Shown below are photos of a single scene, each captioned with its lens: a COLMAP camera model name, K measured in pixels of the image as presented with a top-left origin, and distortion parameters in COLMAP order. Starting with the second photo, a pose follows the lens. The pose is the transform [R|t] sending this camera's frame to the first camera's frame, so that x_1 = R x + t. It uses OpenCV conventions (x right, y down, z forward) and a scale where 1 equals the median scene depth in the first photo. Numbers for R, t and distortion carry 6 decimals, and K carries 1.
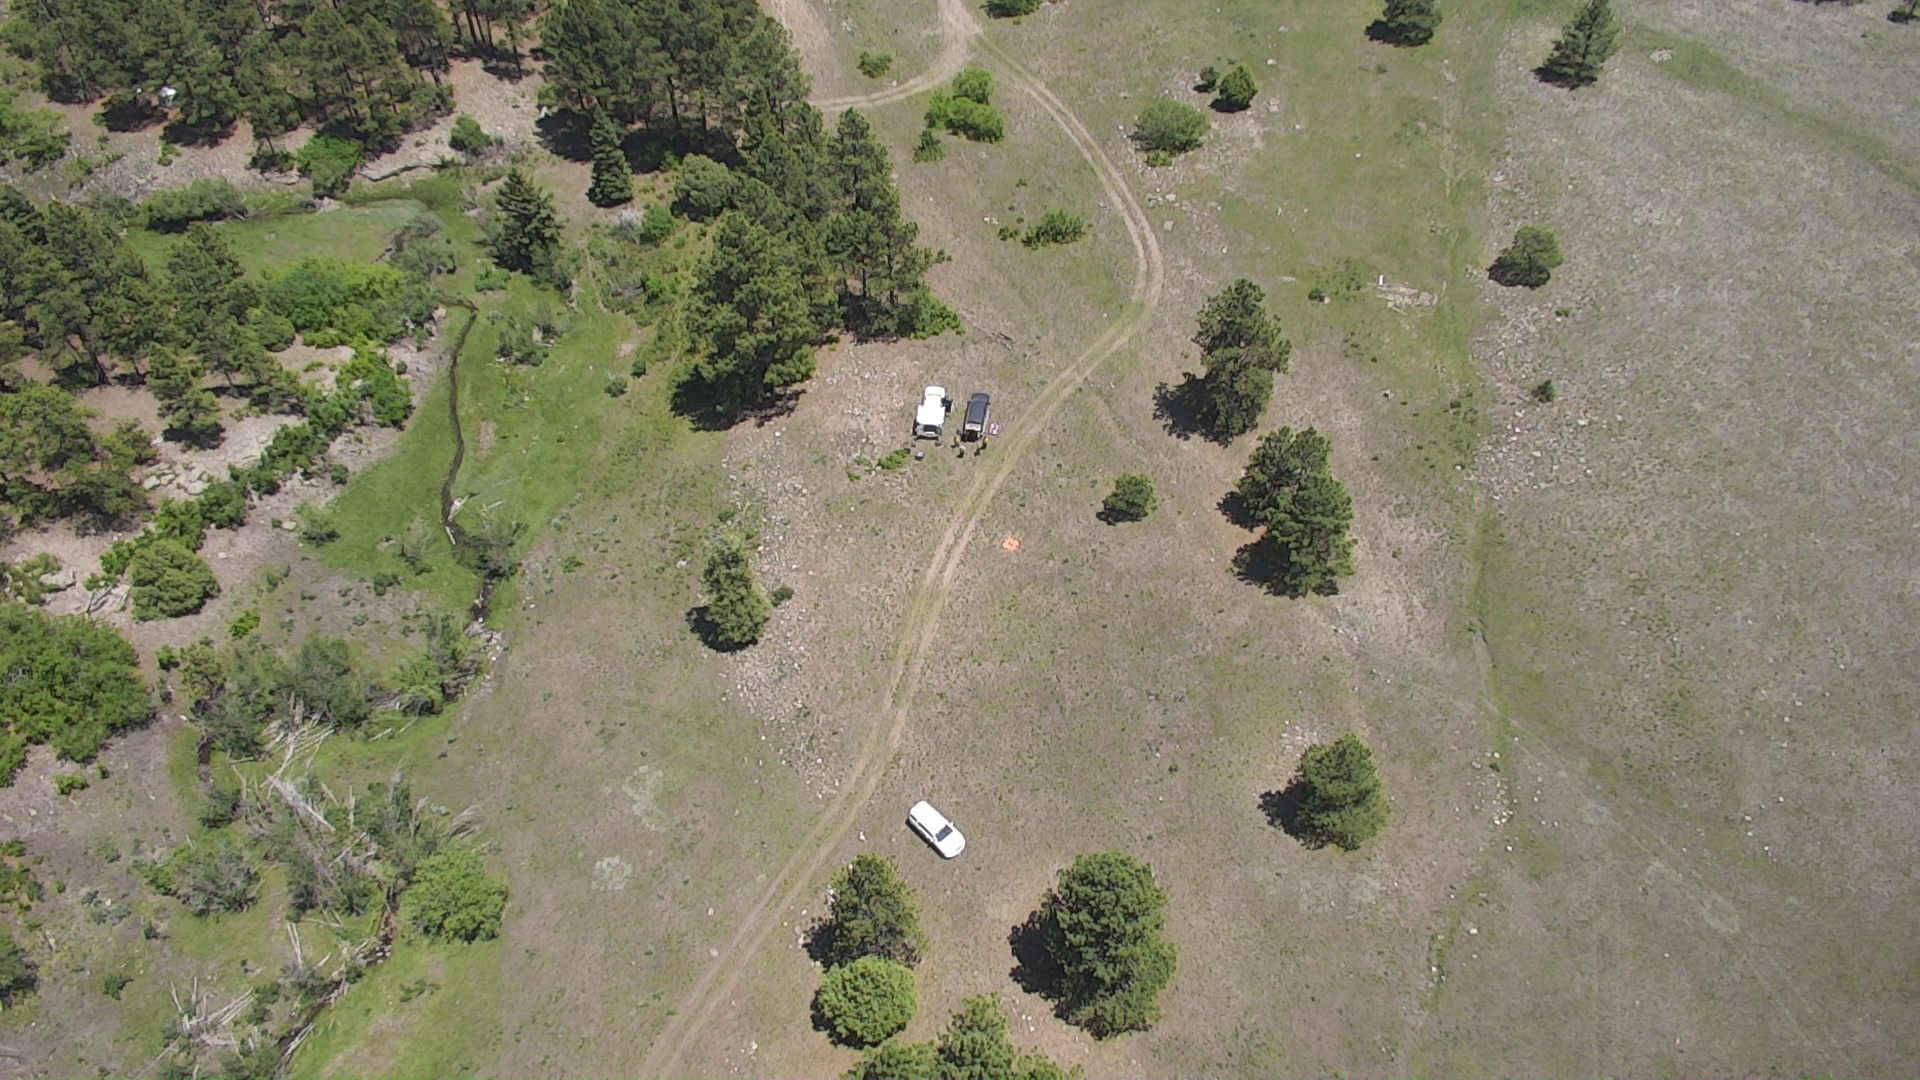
lens RADIAL K [[1558.2, 0, 978.9], [0, 1558.2, 541.7], [0, 0, 1]] dist [-0.077023, 0.055819]
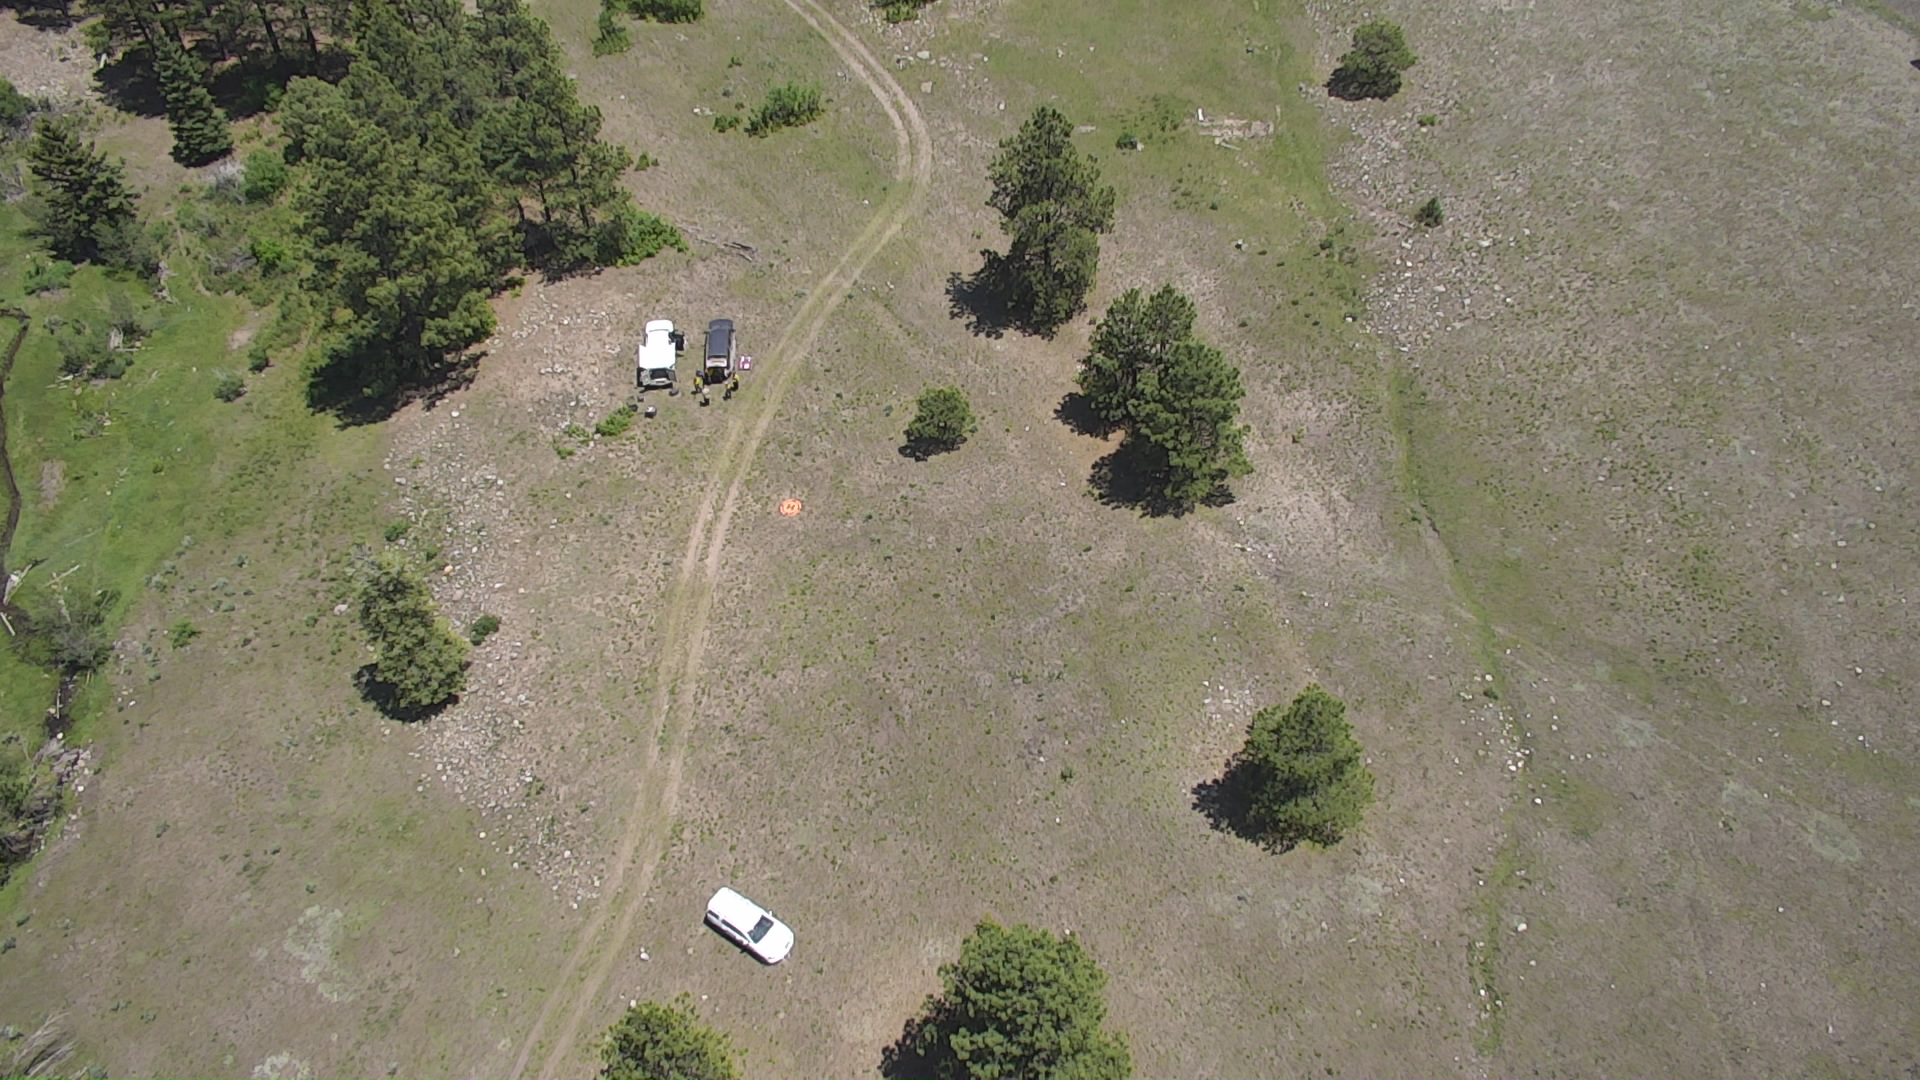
lens RADIAL K [[1558.2, 0, 978.9], [0, 1558.2, 541.7], [0, 0, 1]] dist [-0.077023, 0.055819]
pose [[0.977972, -0.162208, 0.131371, 0.007640], [0.161118, 0.986753, 0.018957, 0.017133], [-0.132706, 0.002626, 0.991152, 0.248654]]
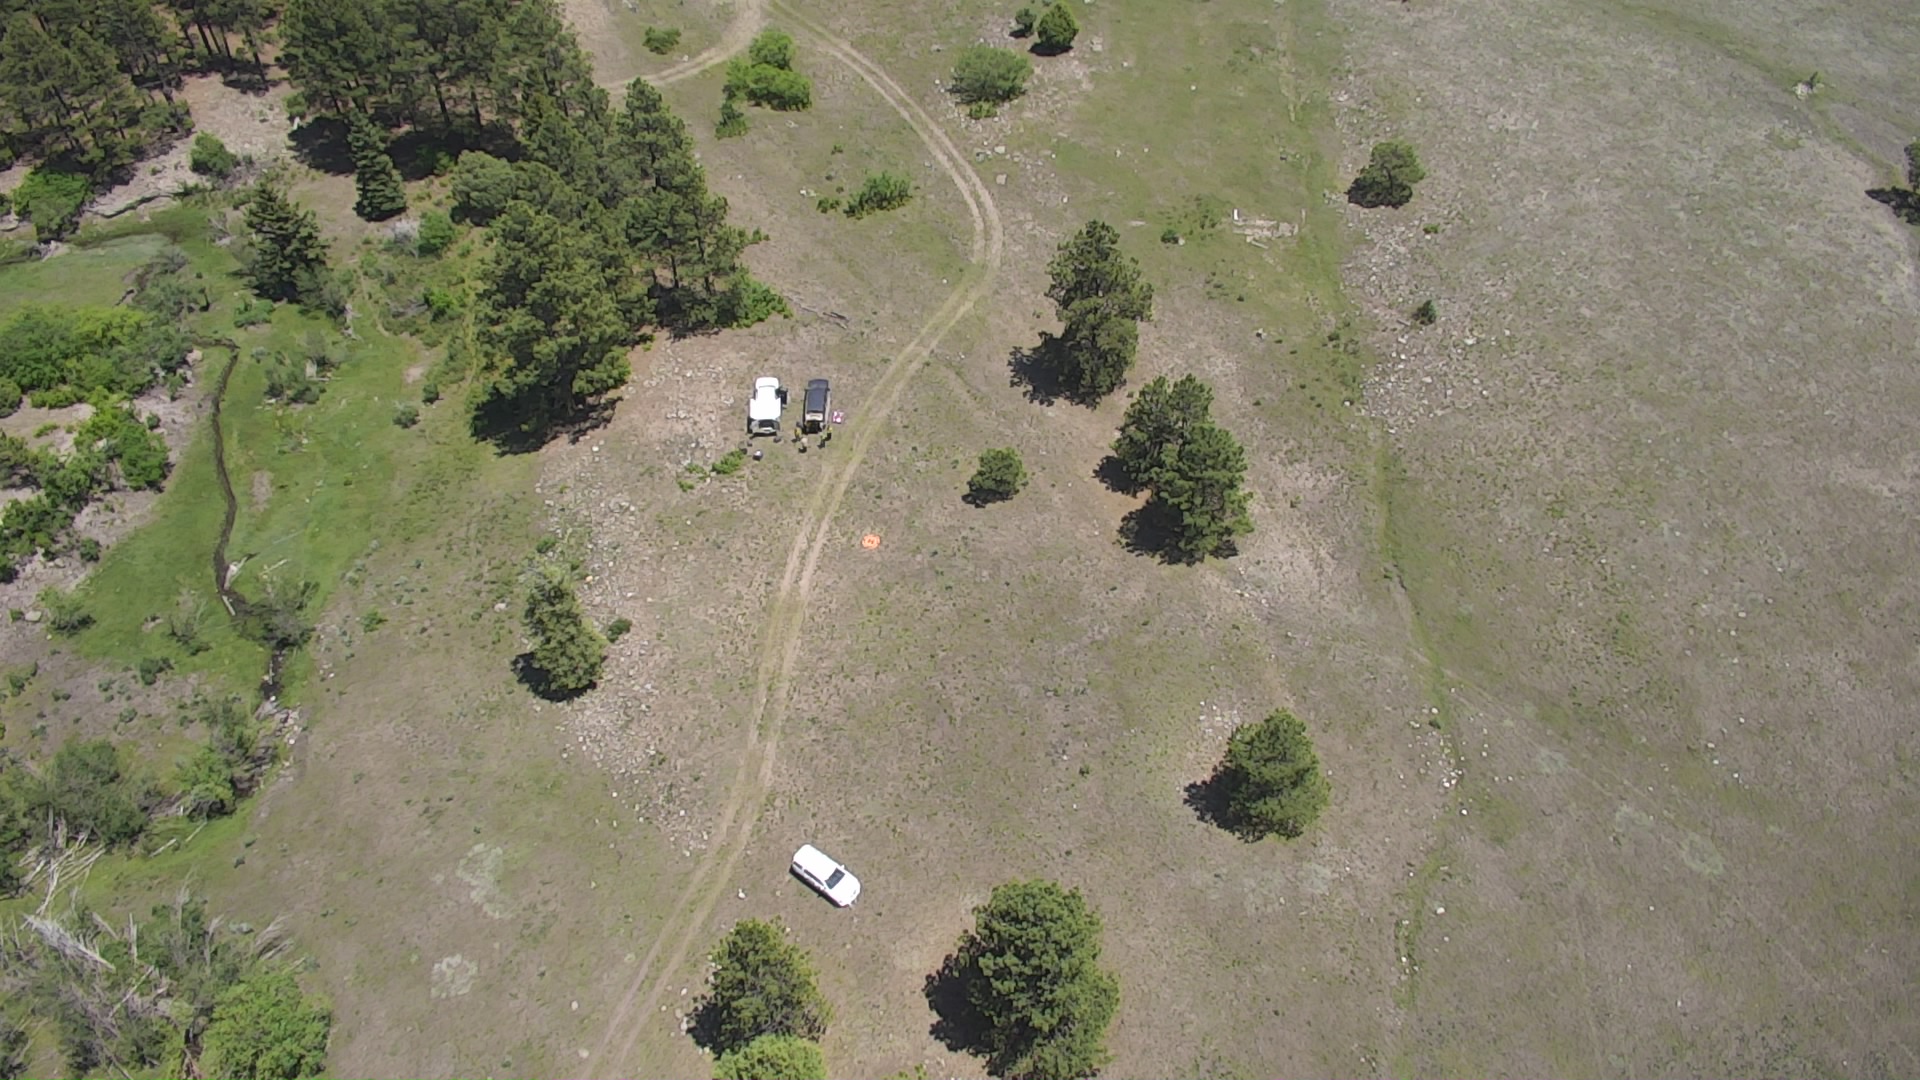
lens RADIAL K [[1558.2, 0, 978.9], [0, 1558.2, 541.7], [0, 0, 1]] dist [-0.077023, 0.055819]
pose [[0.988992, -0.113711, 0.094683, -0.002942], [0.113839, 0.993491, 0.004064, 0.004848], [-0.094529, 0.006760, 0.995499, 0.102485]]
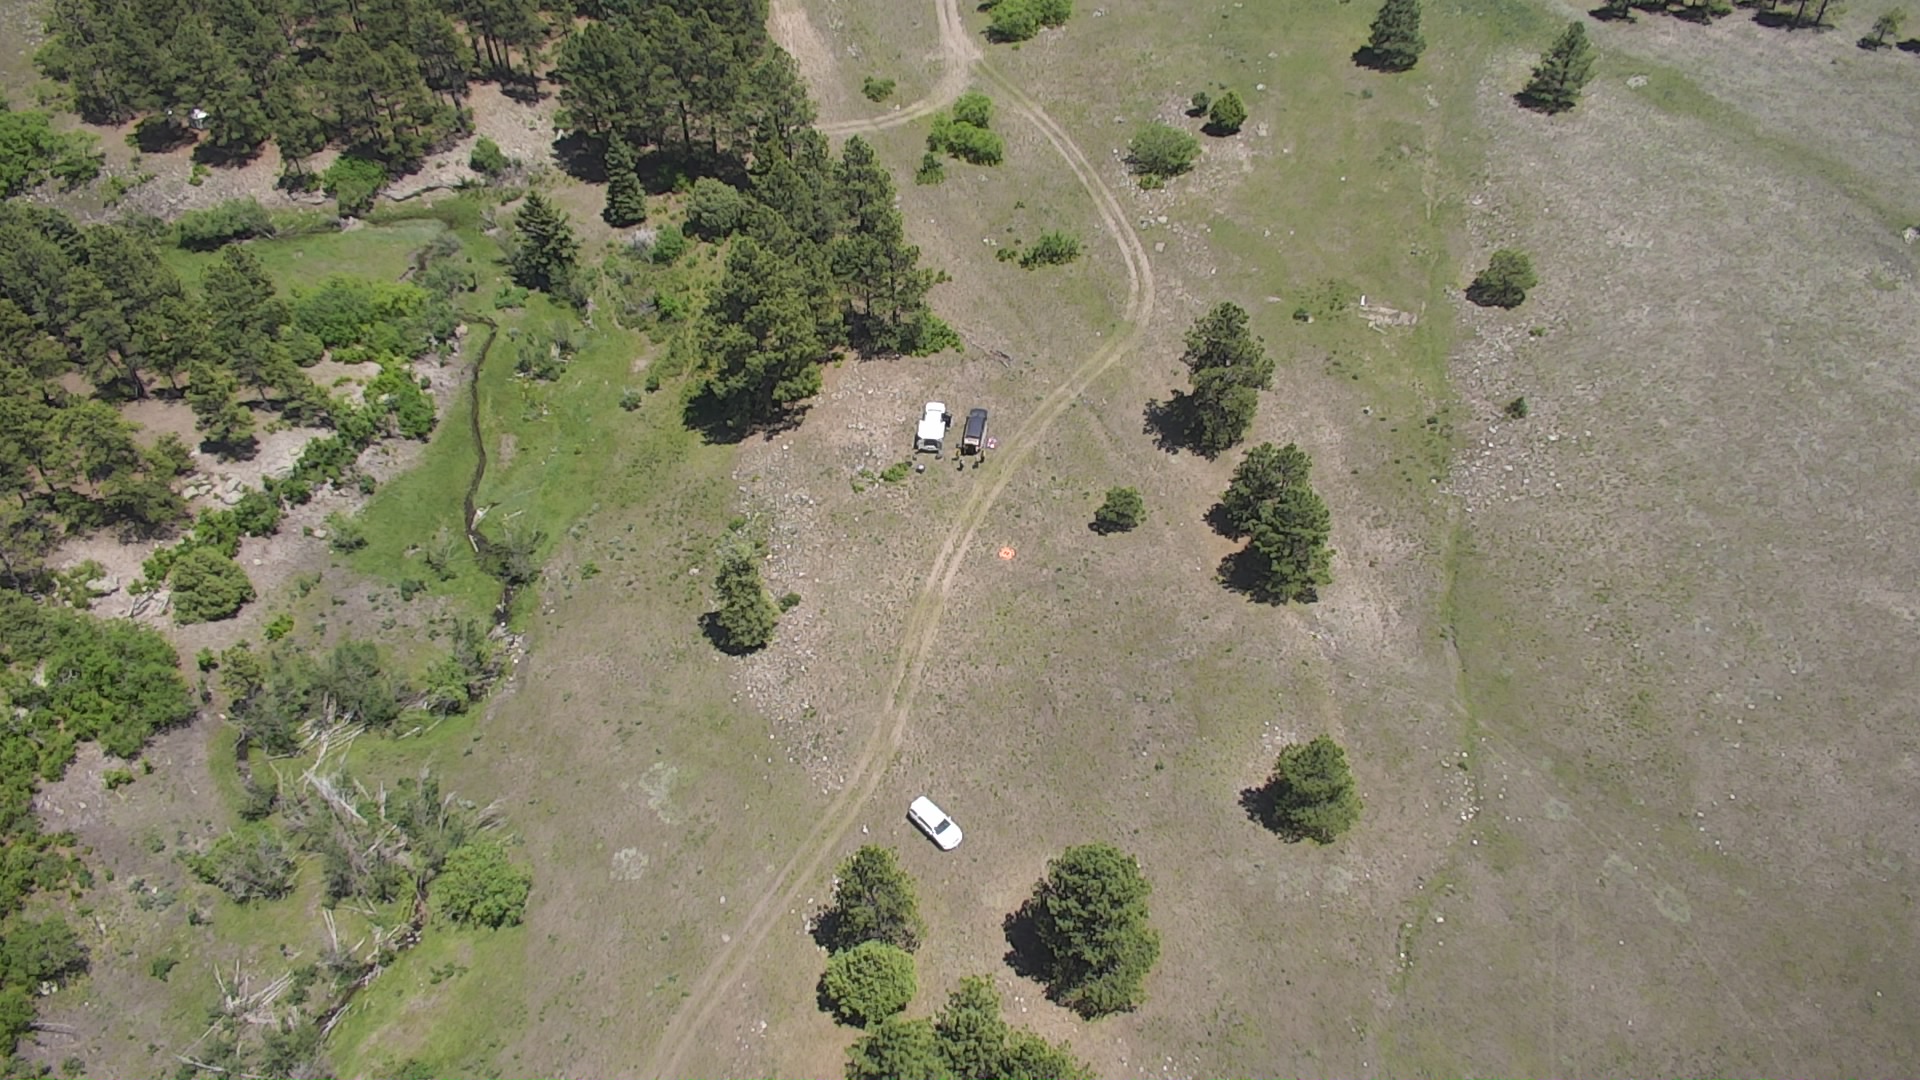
lens RADIAL K [[1558.2, 0, 978.9], [0, 1558.2, 541.7], [0, 0, 1]] dist [-0.077023, 0.055819]
pose [[0.999996, 0.002130, -0.001700, 0.003149], [-0.002133, 0.999996, -0.001571, -0.004368], [0.001696, 0.001574, 0.999997, -0.050087]]
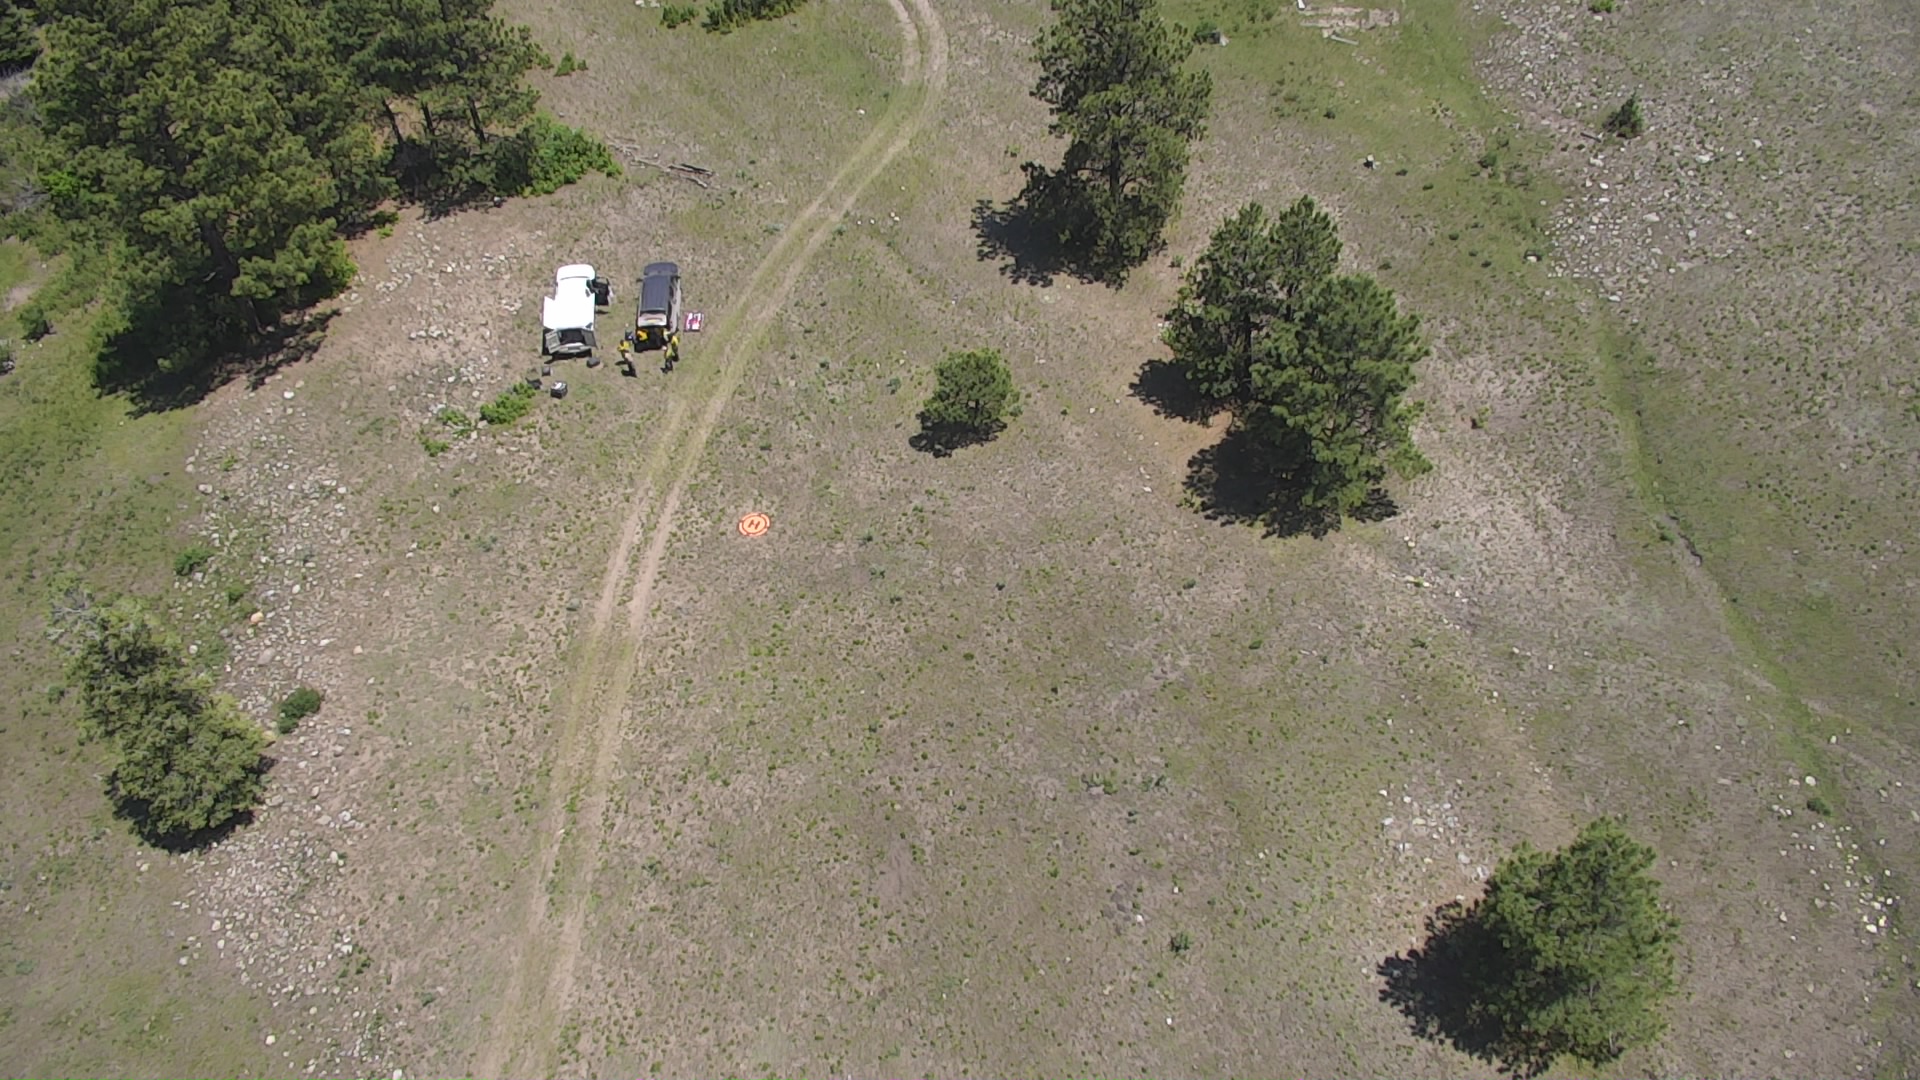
lens RADIAL K [[1558.2, 0, 978.9], [0, 1558.2, 541.7], [0, 0, 1]] dist [-0.077023, 0.055819]
pose [[0.976873, -0.166851, 0.133715, 0.021961], [0.165890, 0.985973, 0.018381, 0.009433], [-0.134907, 0.004226, 0.990849, 0.465256]]
